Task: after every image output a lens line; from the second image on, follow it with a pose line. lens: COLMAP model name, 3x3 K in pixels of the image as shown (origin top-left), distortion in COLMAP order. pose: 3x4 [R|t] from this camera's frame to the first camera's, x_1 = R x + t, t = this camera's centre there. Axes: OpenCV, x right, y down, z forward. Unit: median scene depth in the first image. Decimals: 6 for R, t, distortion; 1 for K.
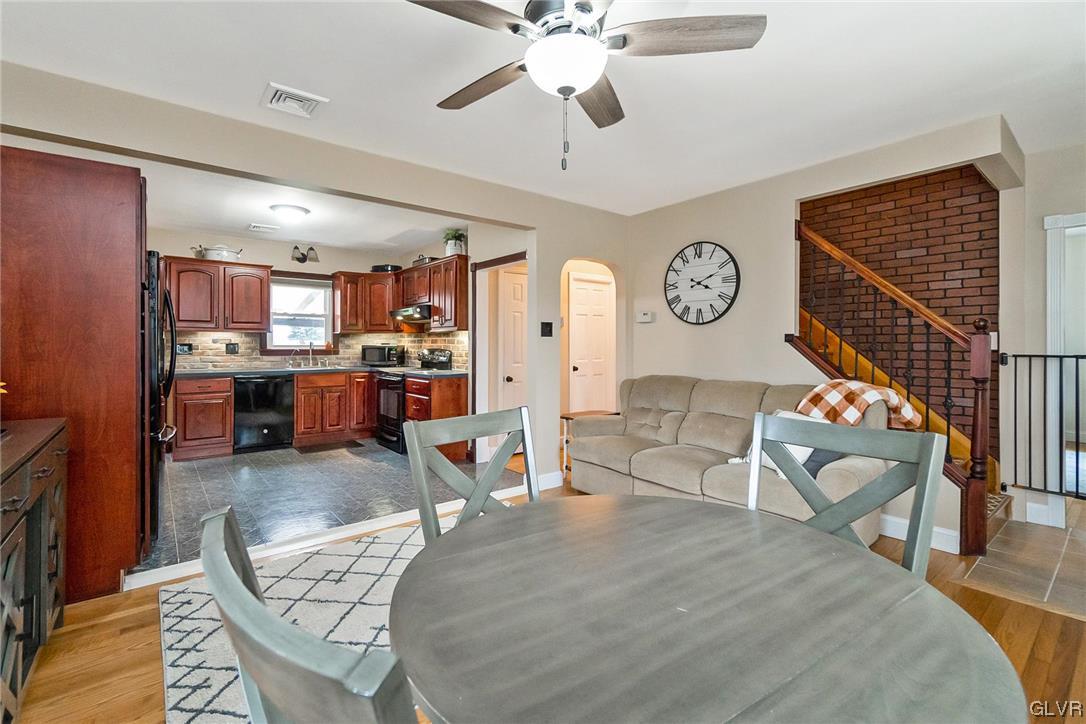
lens RADIAL K [[478.2, 0, 537.1], [0, 478.2, 341.1], [0, 0, 1]] dist [-0.001755, -0.000178]
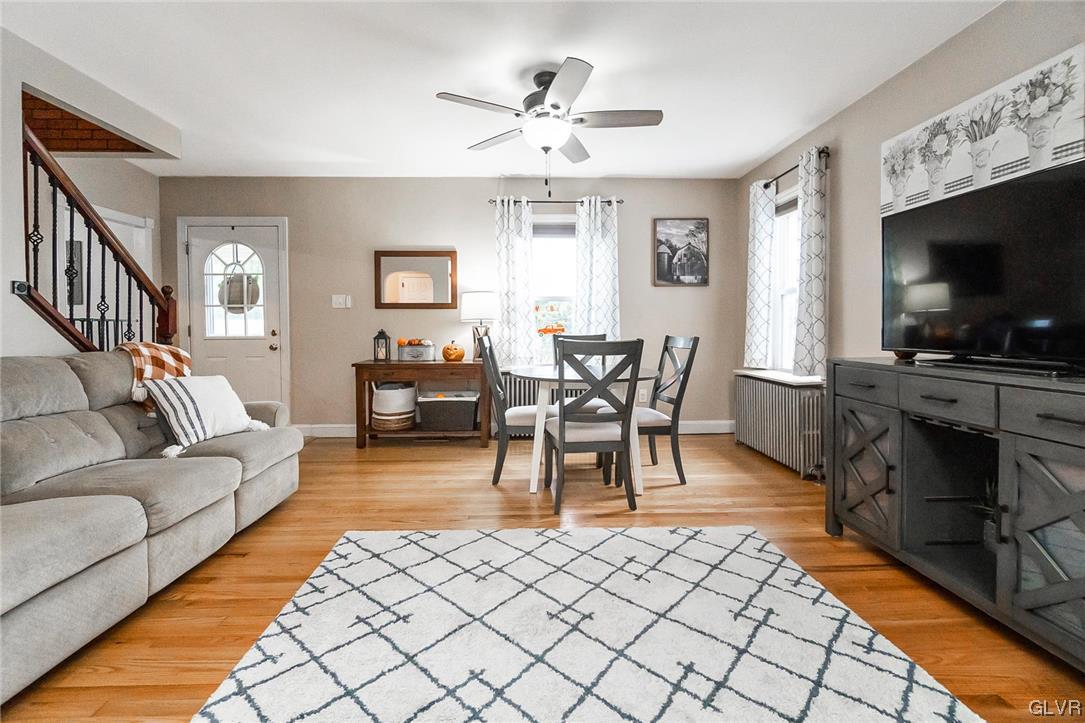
lens RADIAL K [[477.8, 0, 536.6], [0, 477.8, 340.6], [0, 0, 1]] dist [-0.001755, -0.000178]
pose [[-0.802971, -0.011517, 0.595907, -0.263362], [0.003140, 0.999718, 0.023553, 0.033160], [-0.596010, 0.020784, -0.802708, 0.679236]]
